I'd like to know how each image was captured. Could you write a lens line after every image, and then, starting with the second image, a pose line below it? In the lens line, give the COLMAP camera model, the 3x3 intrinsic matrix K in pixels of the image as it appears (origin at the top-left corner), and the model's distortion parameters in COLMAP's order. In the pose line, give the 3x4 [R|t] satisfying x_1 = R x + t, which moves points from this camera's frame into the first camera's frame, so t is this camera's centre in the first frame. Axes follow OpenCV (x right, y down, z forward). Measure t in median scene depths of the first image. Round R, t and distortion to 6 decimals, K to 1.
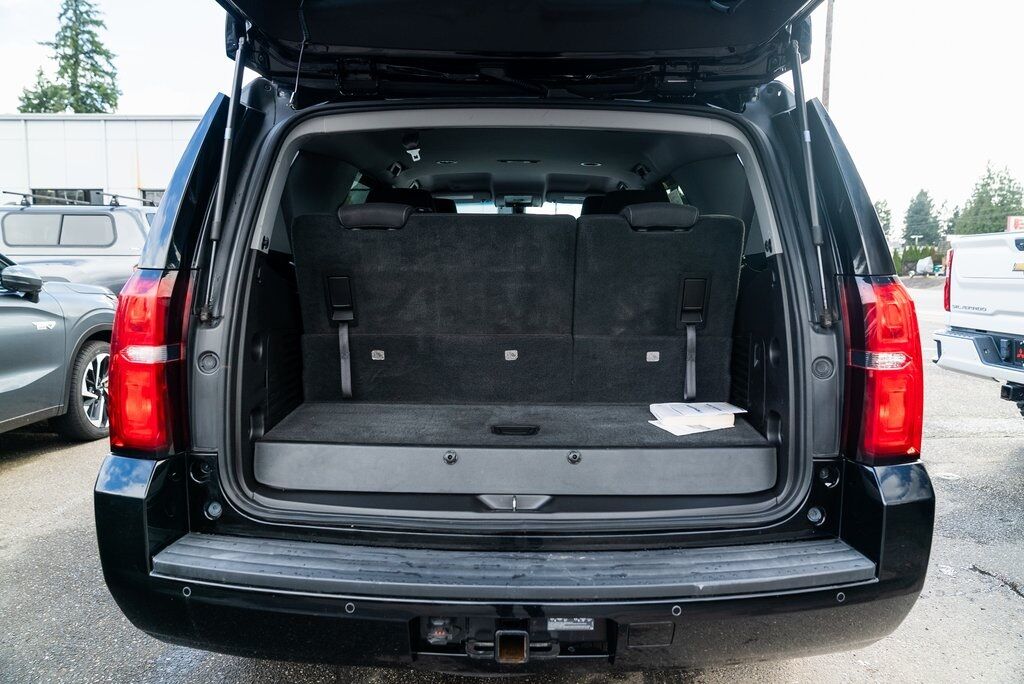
lens RADIAL K [[695.0, 0, 515.2], [0, 695.0, 342.0], [0, 0, 1]] dist [-0.038812, 0.024052]
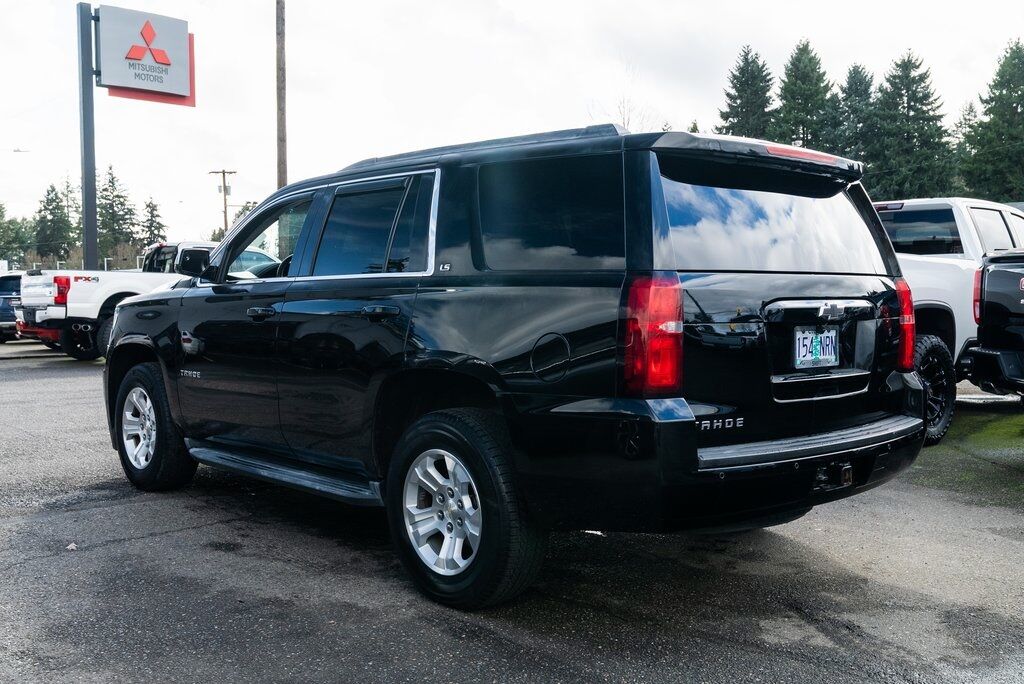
lens RADIAL K [[1015.4, 0, 512.0], [0, 1015.4, 342.0], [0, 0, 1]] dist [-0.002806, -0.000963]
pose [[0.732902, -0.036060, 0.679378, -0.666502], [0.079070, 0.996342, -0.032415, 0.027806], [-0.675724, 0.077475, 0.733072, -0.108999]]
